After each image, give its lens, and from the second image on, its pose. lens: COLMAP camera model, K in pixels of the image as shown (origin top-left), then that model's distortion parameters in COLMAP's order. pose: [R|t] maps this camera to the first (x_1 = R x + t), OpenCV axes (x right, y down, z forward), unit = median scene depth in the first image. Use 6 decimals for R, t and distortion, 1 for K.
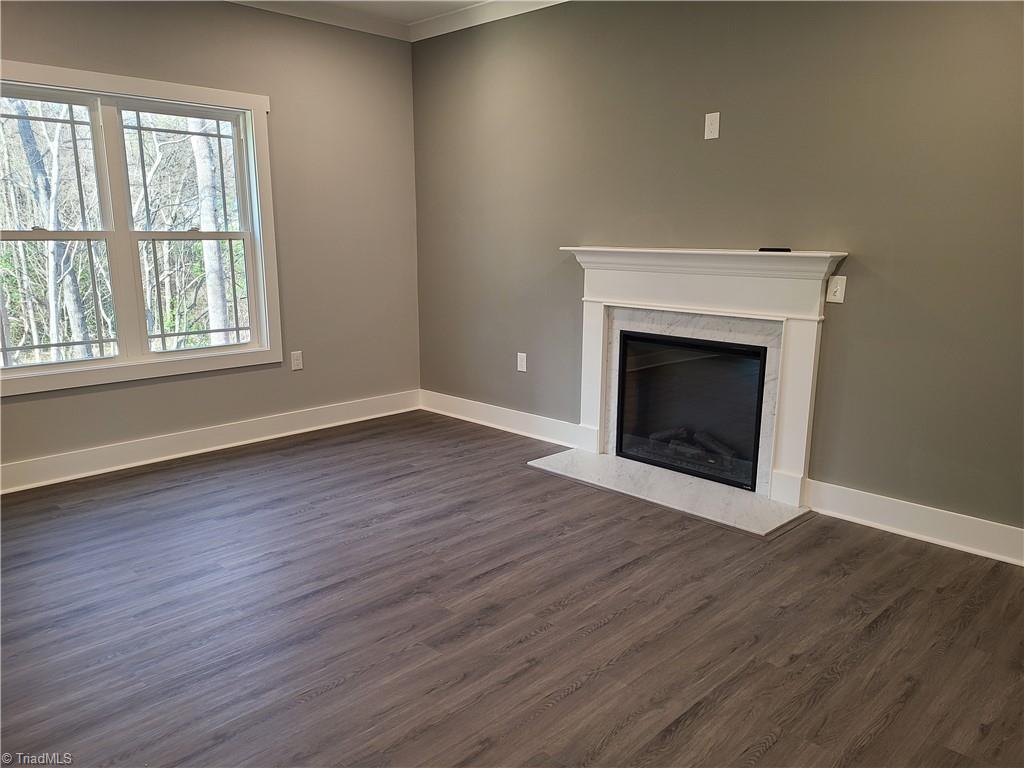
lens RADIAL K [[760.2, 0, 510.6], [0, 760.2, 413.4], [0, 0, 1]] dist [0.049239, 0.000308]
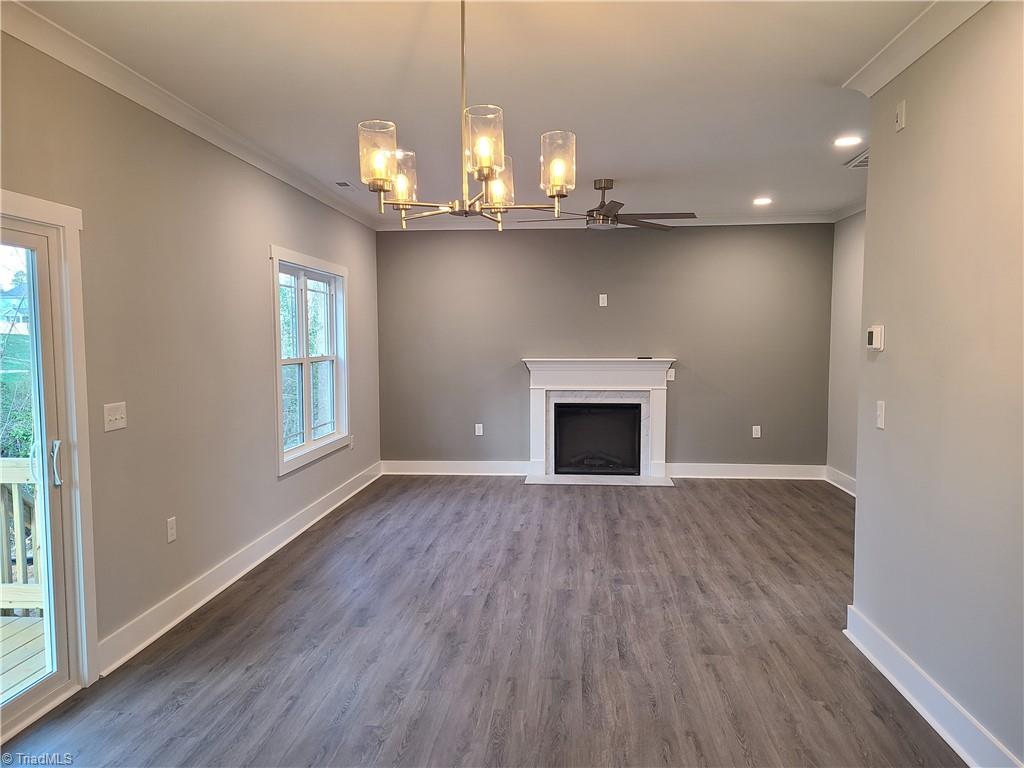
lens RADIAL K [[782.8, 0, 511.9], [0, 782.8, 390.3], [0, 0, 1]] dist [0.003113, -0.001628]
pose [[0.765870, -0.049300, 0.641103, -1.195835], [0.156531, 0.981356, -0.111529, 0.055557], [-0.623652, 0.185770, 0.759307, -0.374178]]
